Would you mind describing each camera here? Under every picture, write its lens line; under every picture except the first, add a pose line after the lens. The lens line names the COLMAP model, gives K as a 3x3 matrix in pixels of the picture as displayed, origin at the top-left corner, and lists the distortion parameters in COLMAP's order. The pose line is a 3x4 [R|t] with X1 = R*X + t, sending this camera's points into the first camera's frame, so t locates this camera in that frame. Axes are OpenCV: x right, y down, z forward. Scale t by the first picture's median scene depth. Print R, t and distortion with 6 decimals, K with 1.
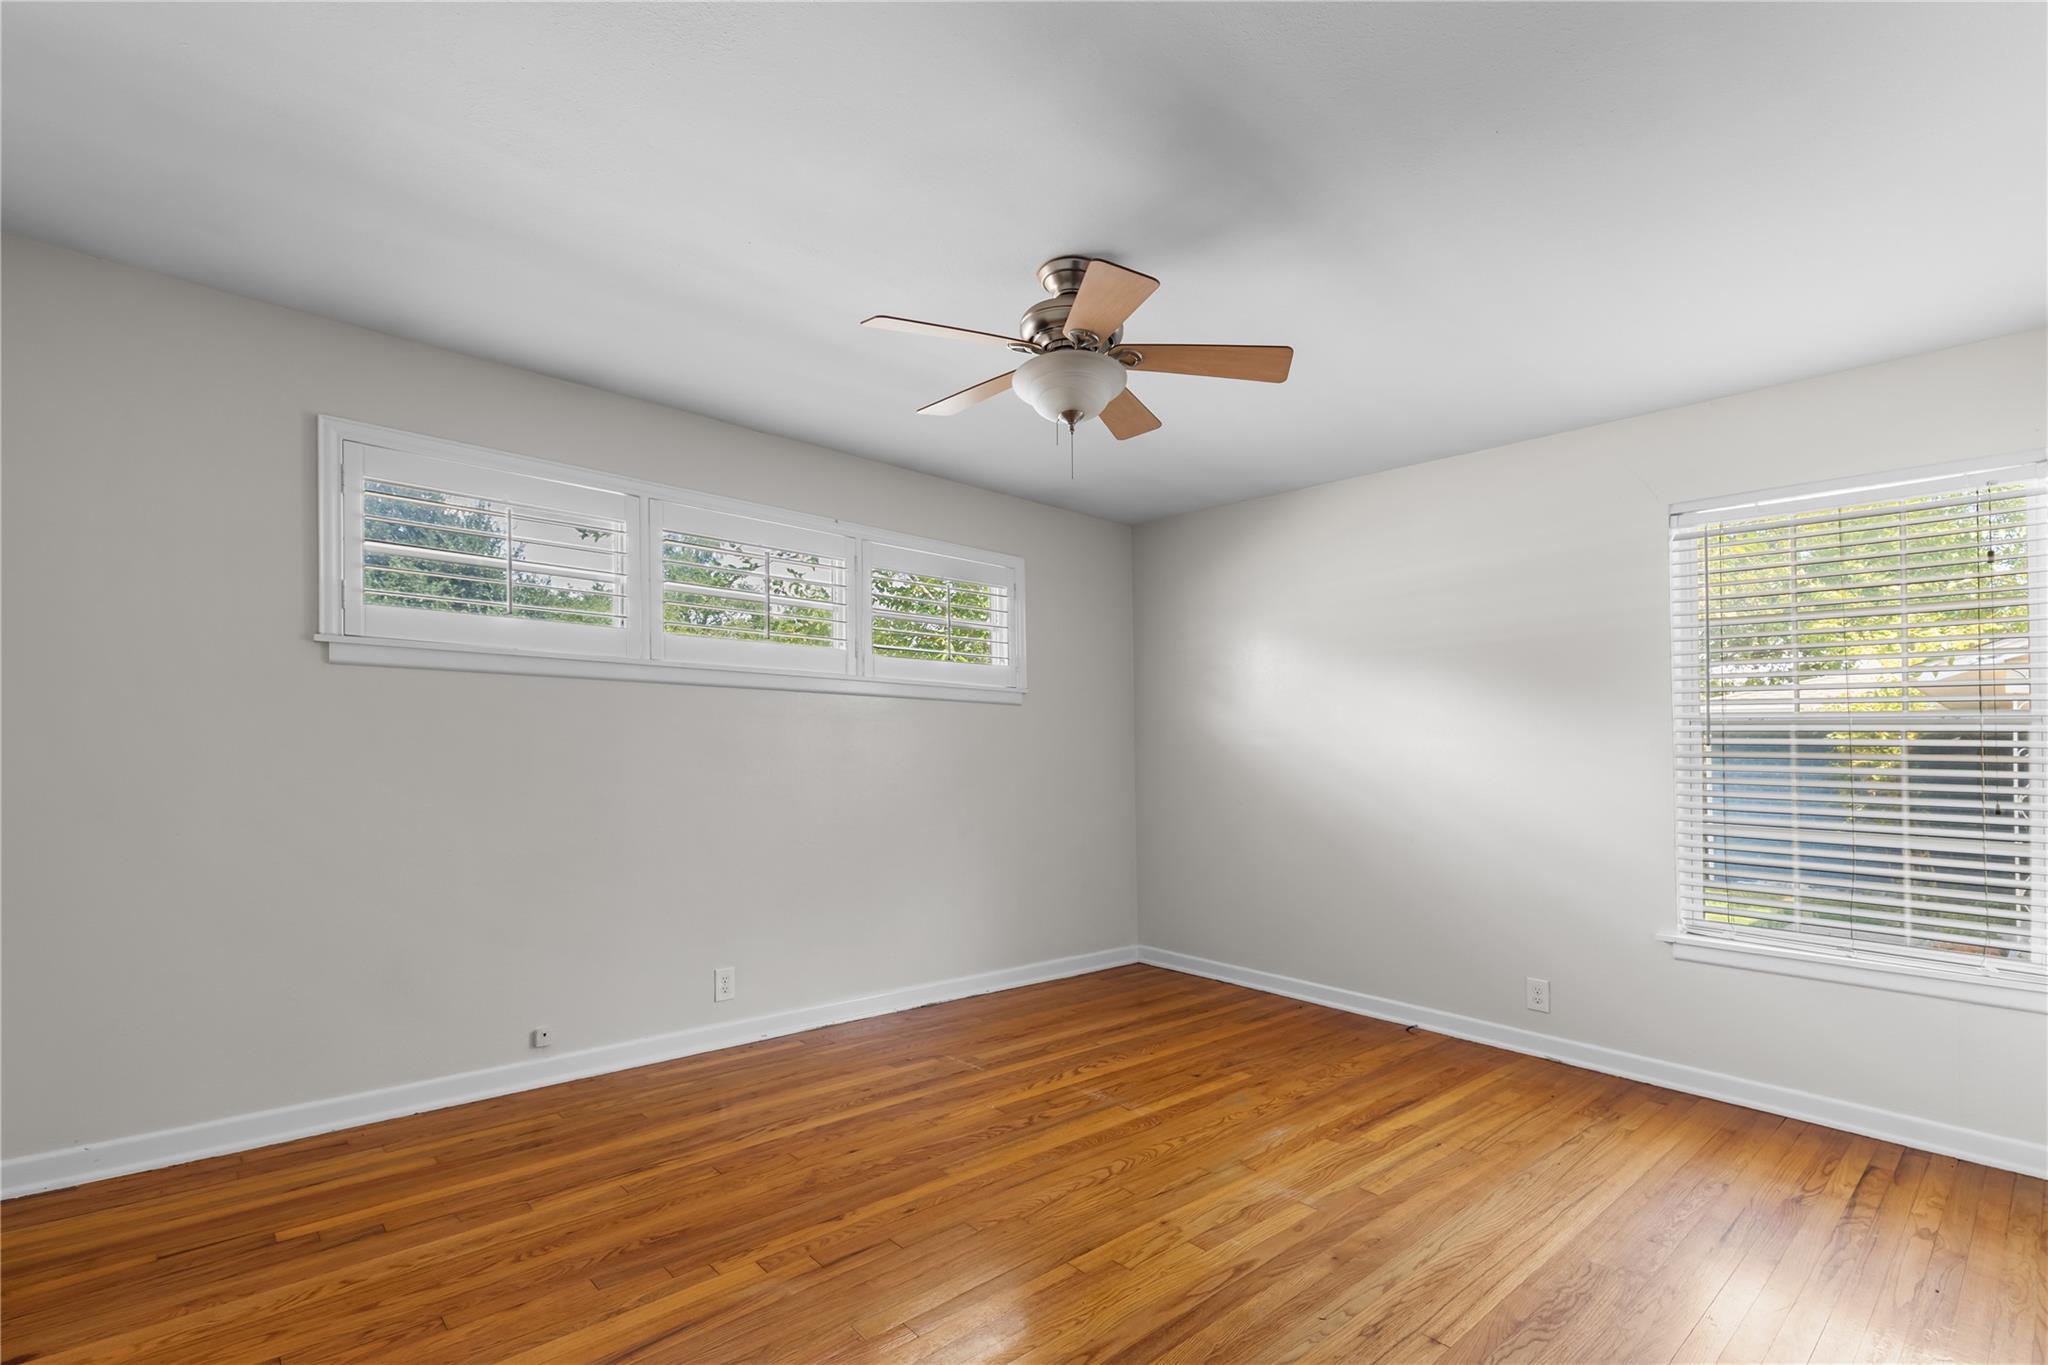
lens RADIAL K [[947.1, 0, 998.7], [0, 947.1, 739.1], [0, 0, 1]] dist [0.001426, -0.000049]
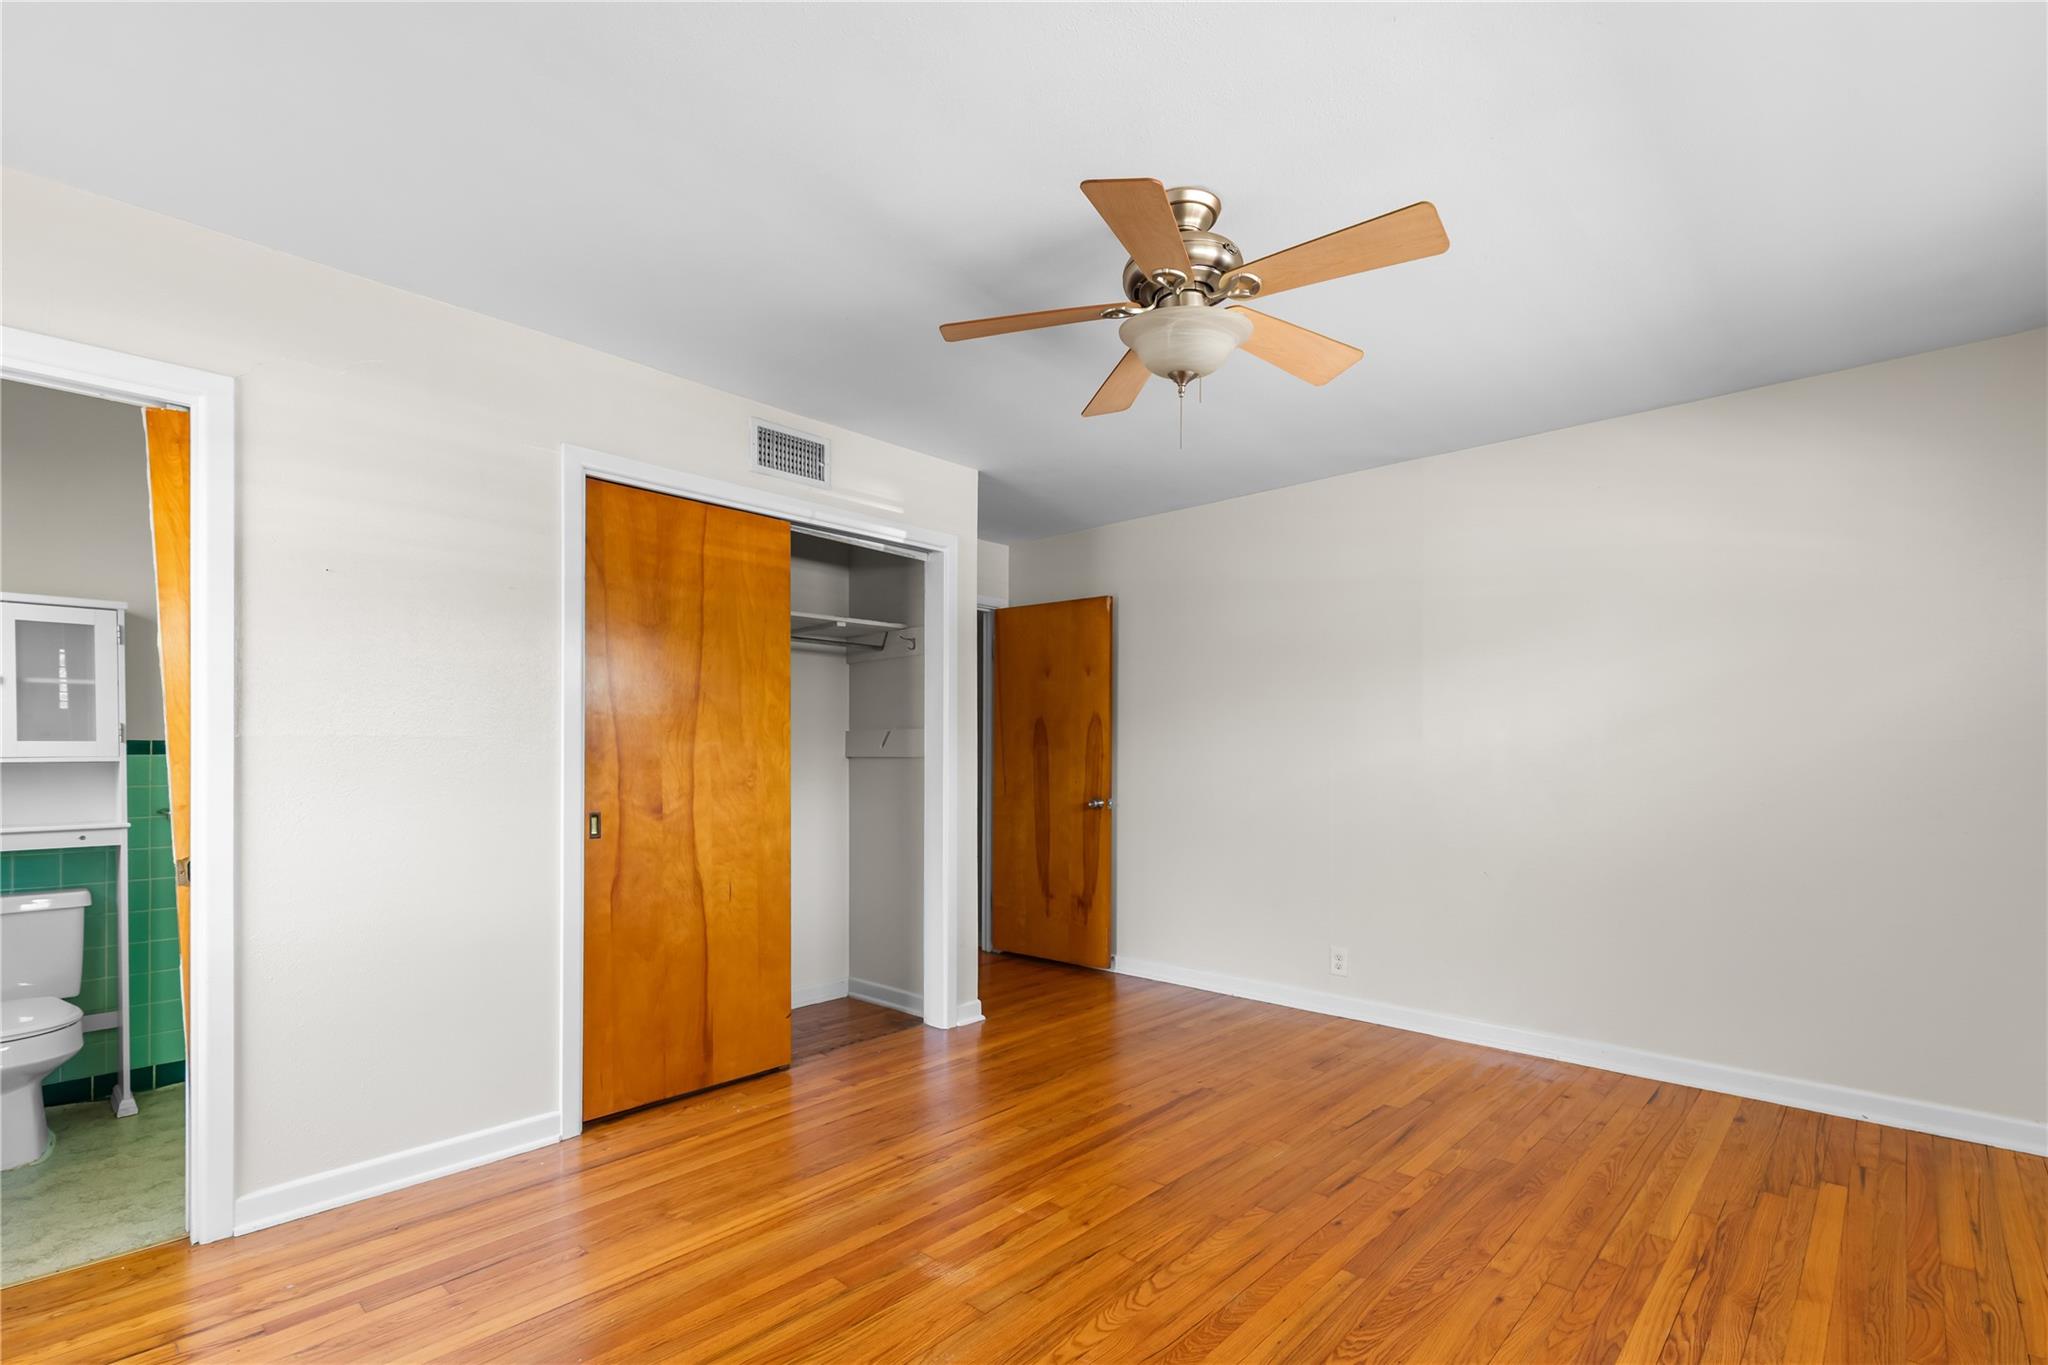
lens RADIAL K [[939.8, 0, 1019.1], [0, 939.8, 760.2], [0, 0, 1]] dist [0.001315, -0.000977]
pose [[-0.994285, -0.020923, -0.104690, 0.250616], [-0.020758, 0.999781, -0.002662, 0.016135], [0.104723, -0.000474, -0.994501, 1.384229]]
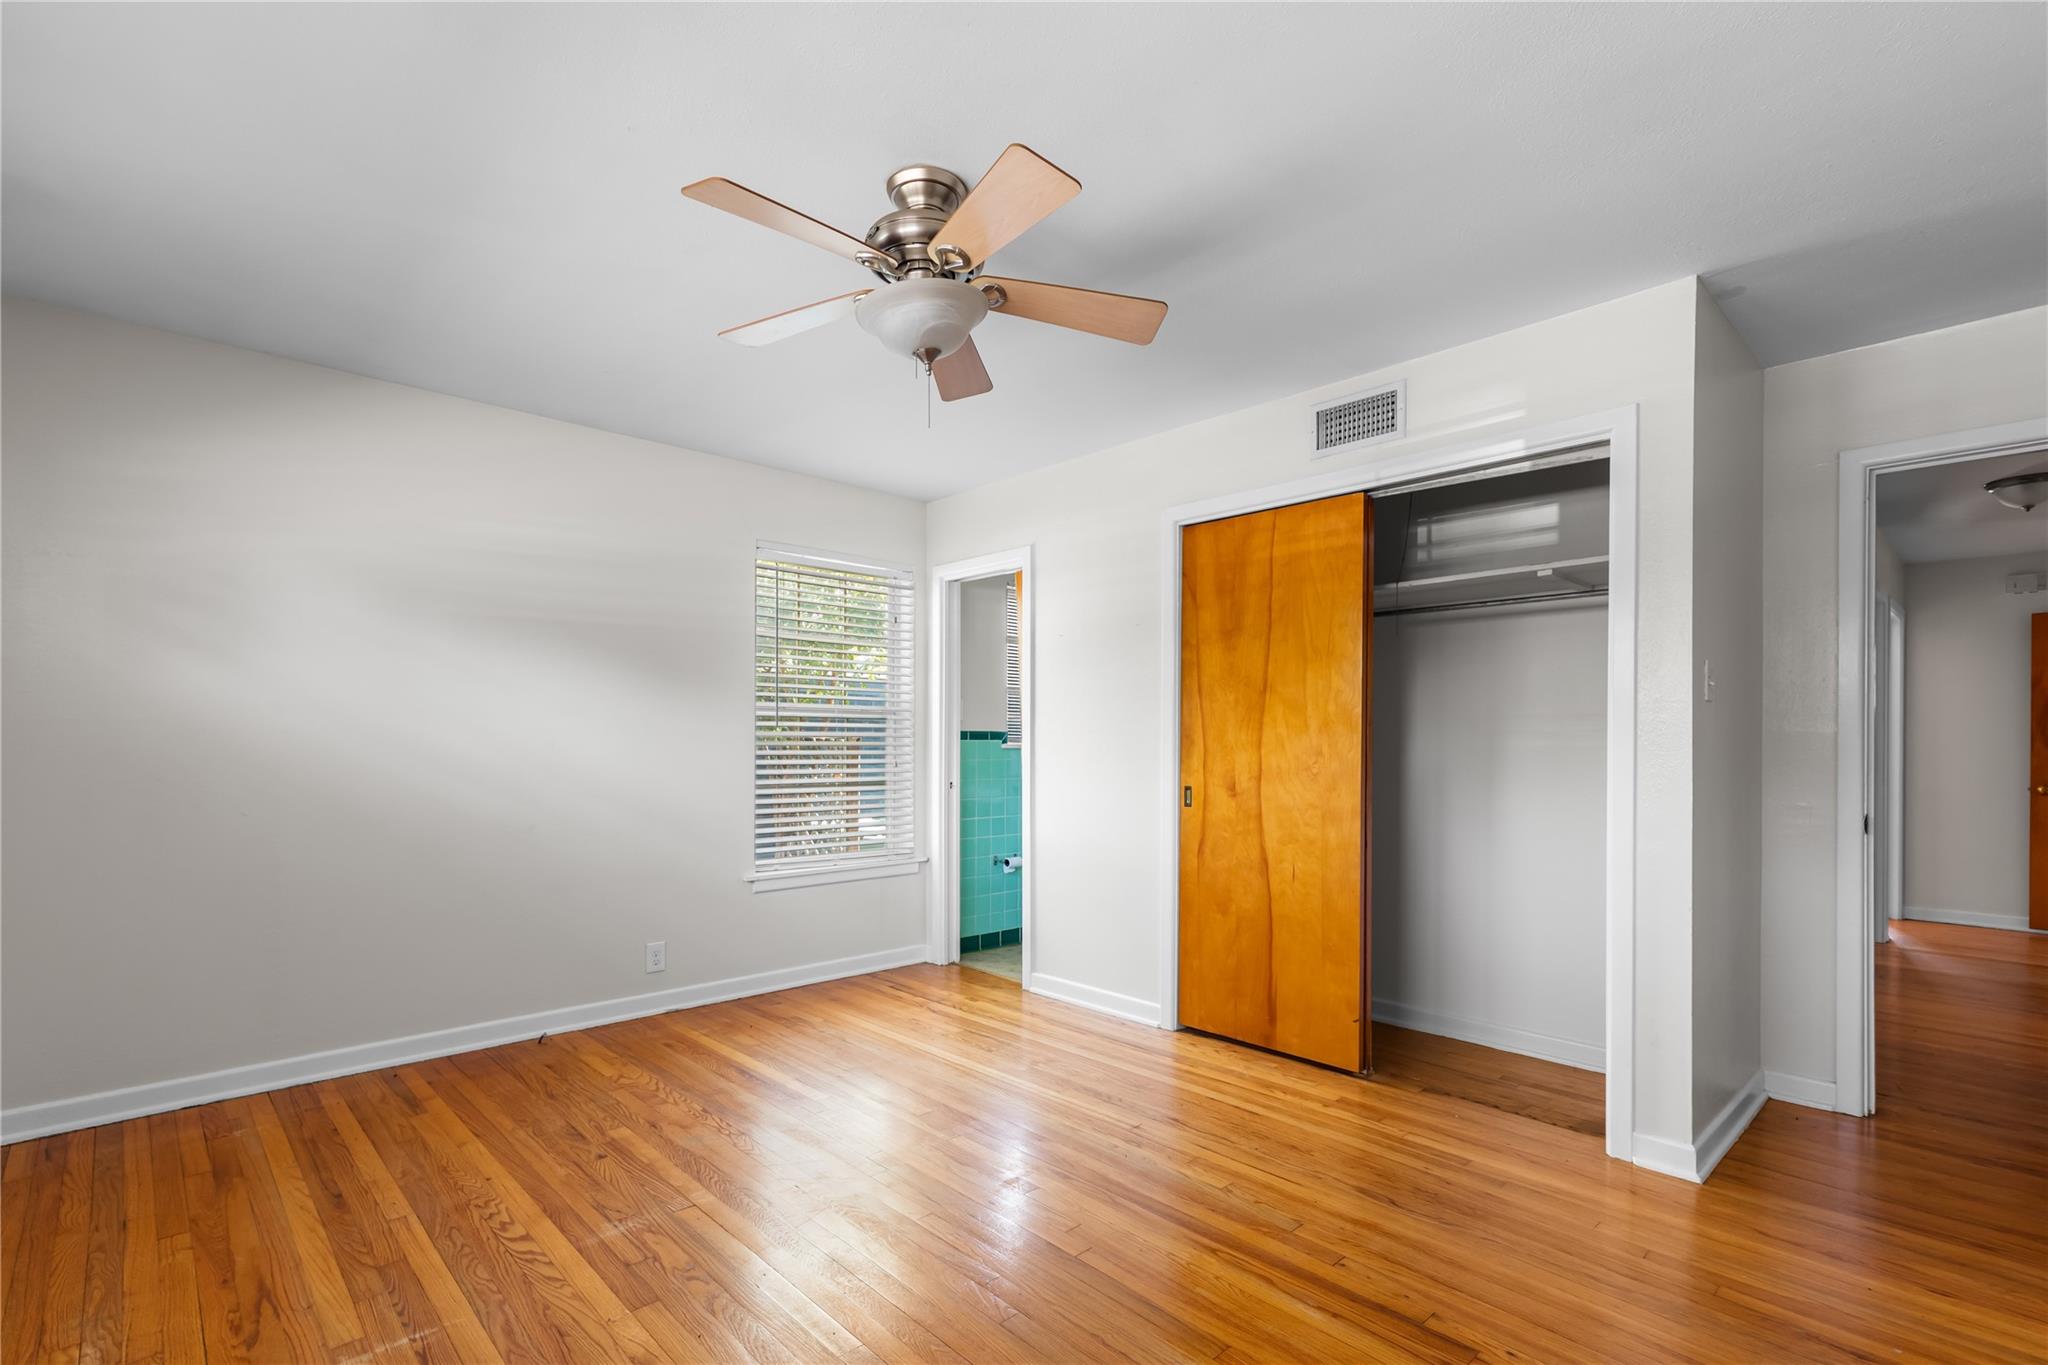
lens RADIAL K [[947.1, 0, 998.7], [0, 947.1, 739.1], [0, 0, 1]] dist [0.001426, -0.000049]
pose [[-0.023090, -0.020611, 0.999521, -0.584252], [-0.009099, 0.999750, 0.020405, -0.006802], [-0.999692, -0.008624, -0.023272, 0.711820]]
